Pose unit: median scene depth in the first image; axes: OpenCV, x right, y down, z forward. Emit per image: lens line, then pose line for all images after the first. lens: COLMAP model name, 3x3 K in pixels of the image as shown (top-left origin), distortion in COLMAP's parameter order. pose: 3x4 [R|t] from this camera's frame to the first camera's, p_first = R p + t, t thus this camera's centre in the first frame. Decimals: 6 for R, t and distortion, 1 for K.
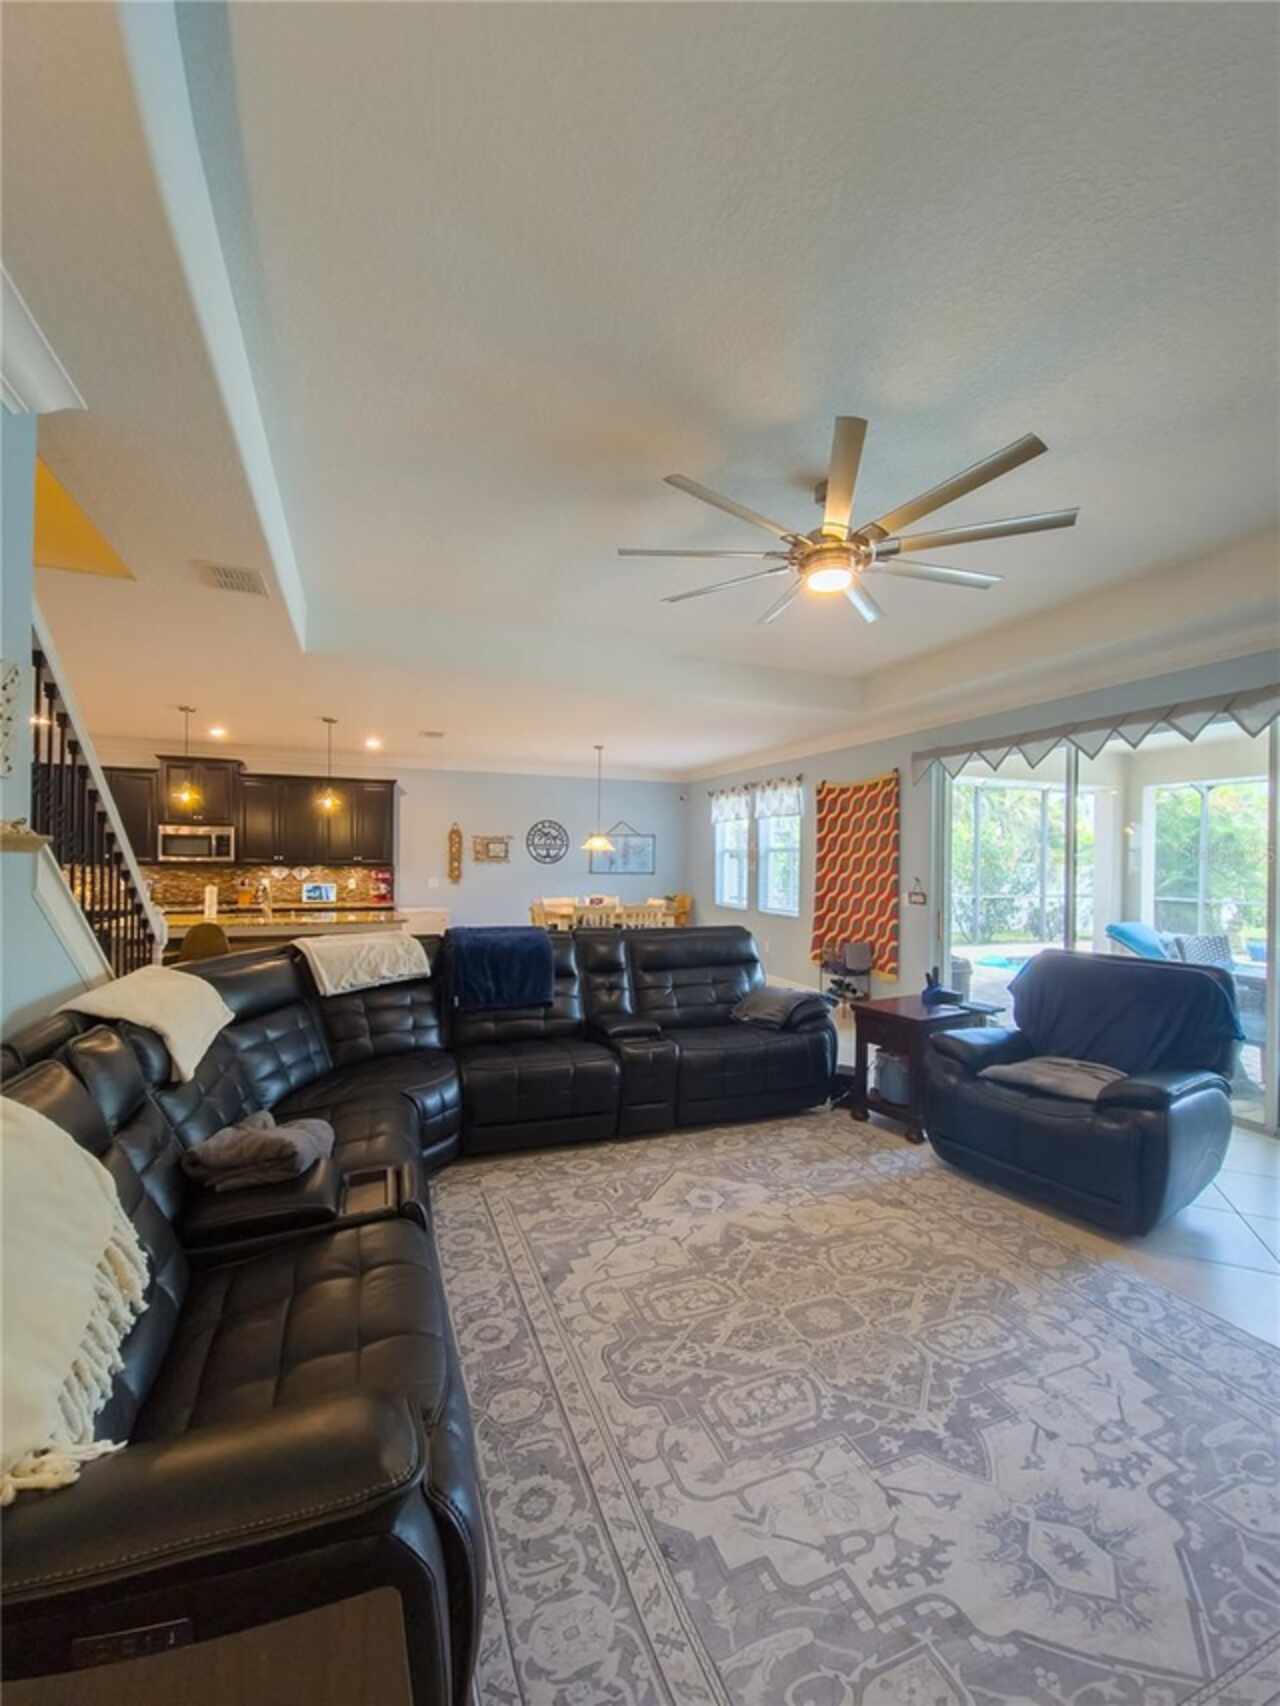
lens RADIAL K [[697.2, 0, 647.6], [0, 697.2, 855.1], [0, 0, 1]] dist [0.003263, -0.003082]
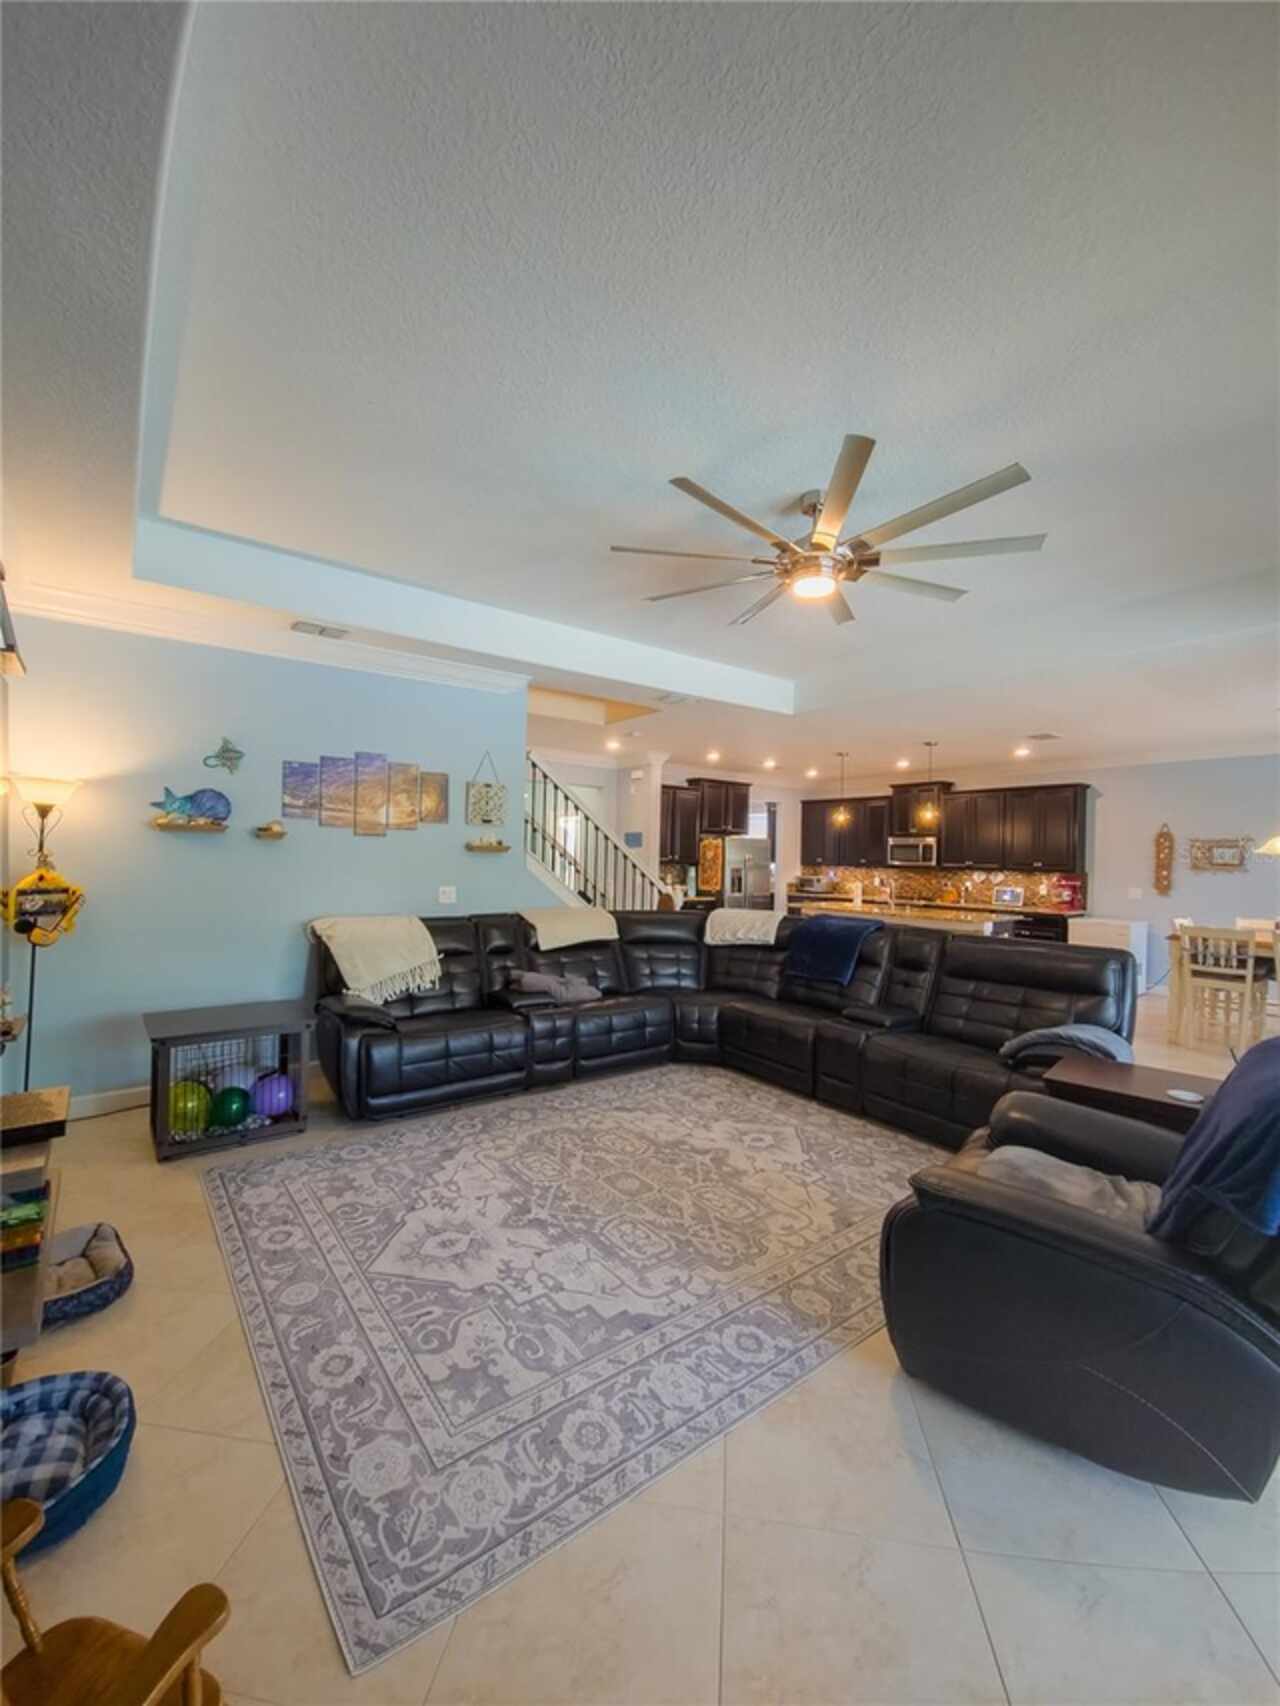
lens RADIAL K [[697.2, 0, 632.8], [0, 697.2, 850.5], [0, 0, 1]] dist [0.003263, -0.003082]
pose [[0.269318, -0.012377, -0.962972, 1.035236], [-0.009987, 0.999828, -0.015644, 0.015709], [0.963000, 0.013830, 0.269148, 0.407537]]
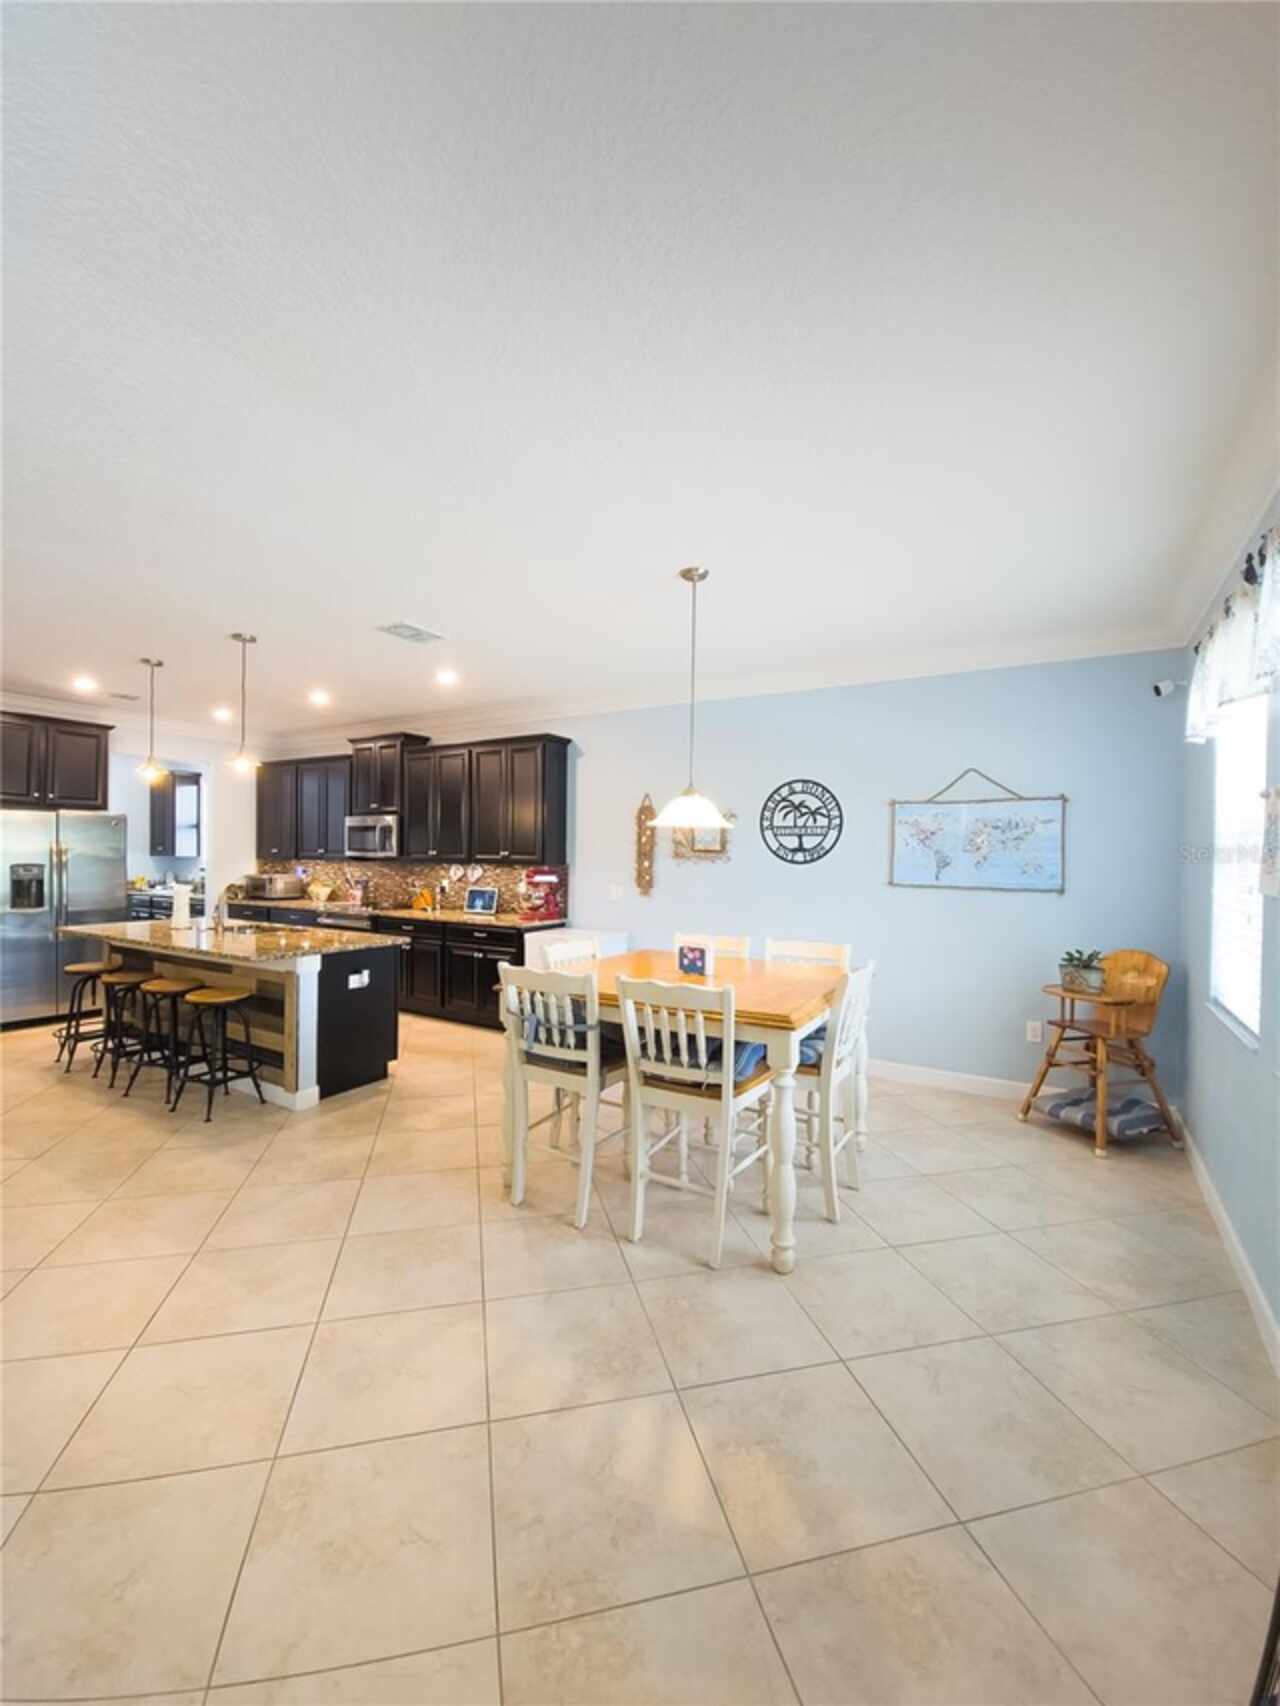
lens RADIAL K [[697.2, 0, 633.6], [0, 697.2, 856.6], [0, 0, 1]] dist [0.003263, -0.003082]
pose [[0.601464, 0.001224, -0.798899, 0.559111], [0.000223, 0.999999, 0.001700, 0.017395], [0.798900, -0.001200, 0.601463, 1.755366]]
